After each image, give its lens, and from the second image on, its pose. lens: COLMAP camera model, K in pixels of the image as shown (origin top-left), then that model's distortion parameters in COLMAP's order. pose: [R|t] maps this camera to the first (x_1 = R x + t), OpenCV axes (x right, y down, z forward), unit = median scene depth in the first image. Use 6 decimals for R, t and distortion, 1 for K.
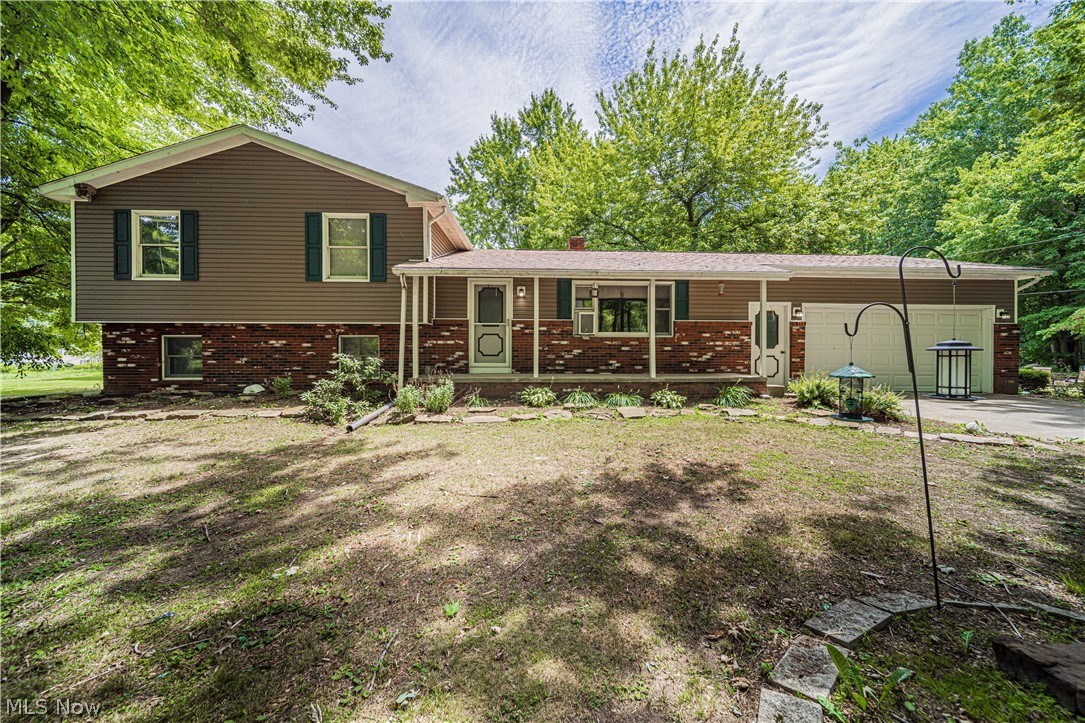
lens RADIAL K [[371.0, 0, 542.5], [0, 371.0, 361.5], [0, 0, 1]] dist [-0.000298, 0.000061]
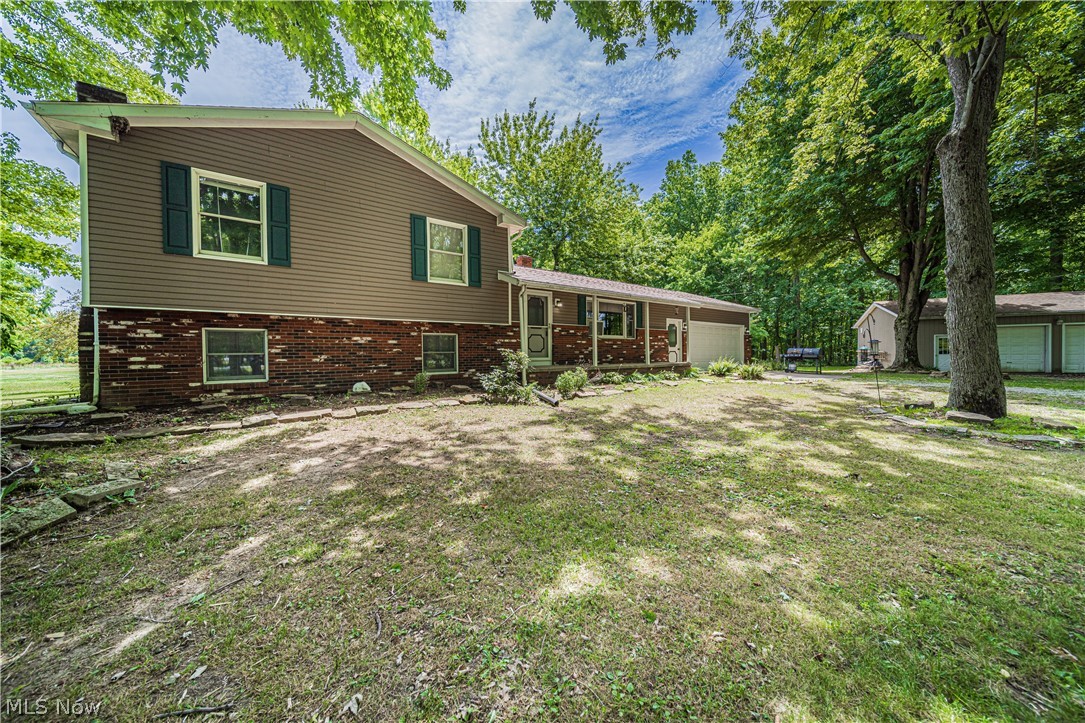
lens RADIAL K [[371.0, 0, 542.5], [0, 371.0, 361.5], [0, 0, 1]] dist [-0.000298, 0.000061]
pose [[0.832525, -0.019705, 0.553637, -0.864262], [0.024969, 0.999686, -0.001966, 0.020755], [-0.553424, 0.015460, 0.832756, -0.056227]]
